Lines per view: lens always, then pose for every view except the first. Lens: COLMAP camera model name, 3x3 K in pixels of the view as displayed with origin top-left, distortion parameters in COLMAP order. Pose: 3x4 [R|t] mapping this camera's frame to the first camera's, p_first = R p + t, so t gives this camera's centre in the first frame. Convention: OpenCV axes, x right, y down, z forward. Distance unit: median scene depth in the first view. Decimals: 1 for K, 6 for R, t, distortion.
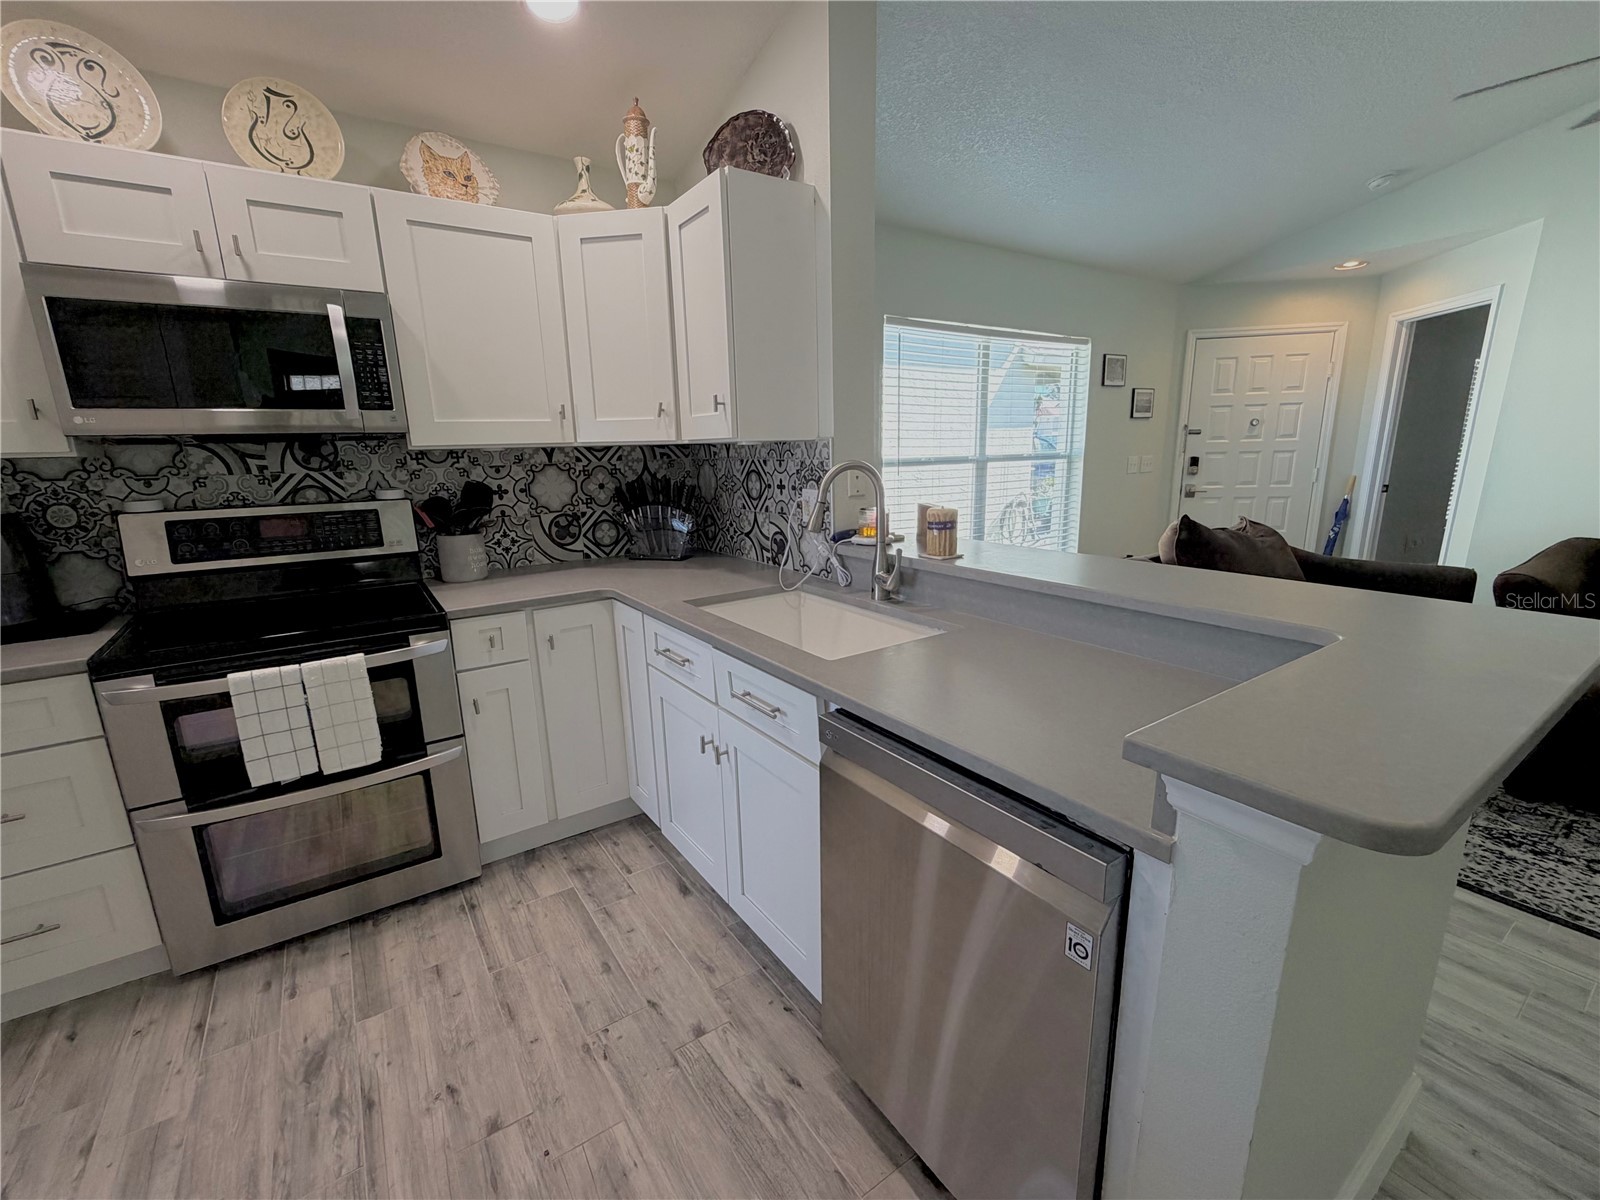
lens RADIAL K [[685.6, 0, 797.9], [0, 685.6, 600.9], [0, 0, 1]] dist [0.003361, -0.000069]
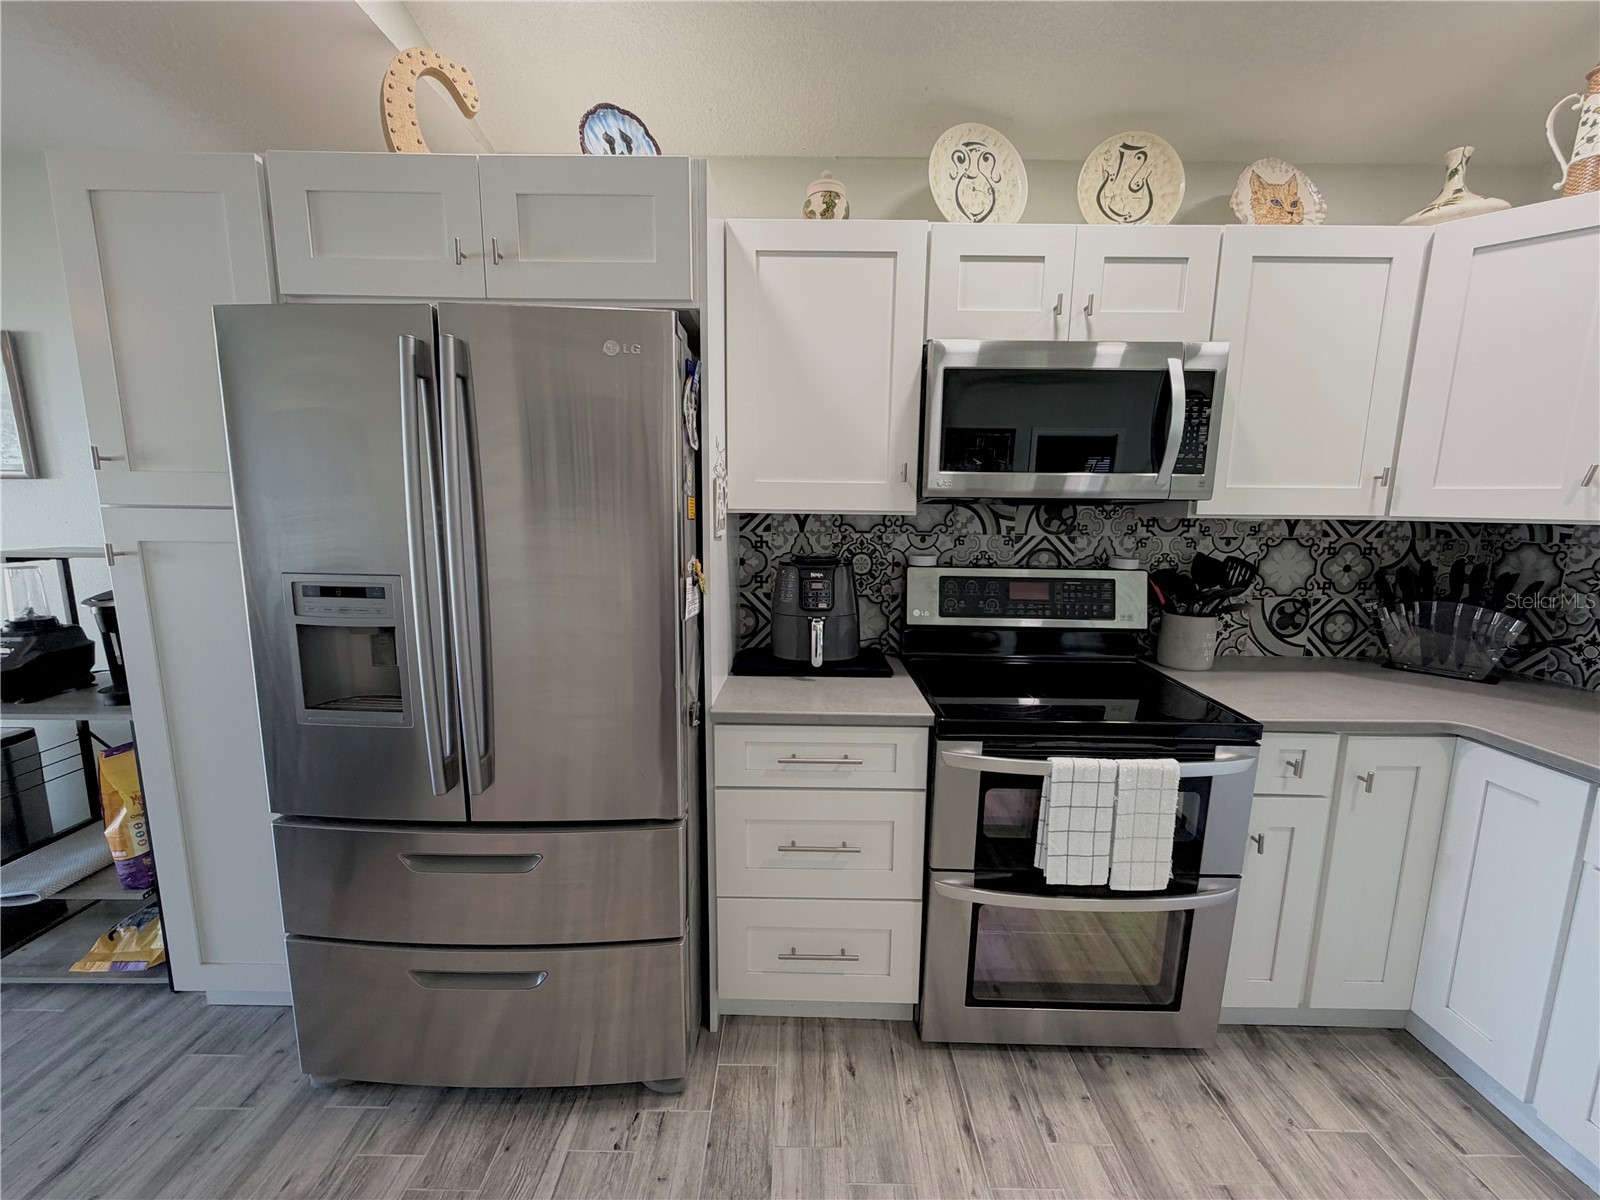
lens RADIAL K [[637.6, 0, 799.5], [0, 637.6, 600.5], [0, 0, 1]] dist [0.000468, 0.000280]
pose [[0.824139, 0.120420, -0.553439, -0.511710], [-0.155984, 0.987607, -0.017391, -0.026476], [0.544485, 0.100660, 0.832708, 0.068034]]
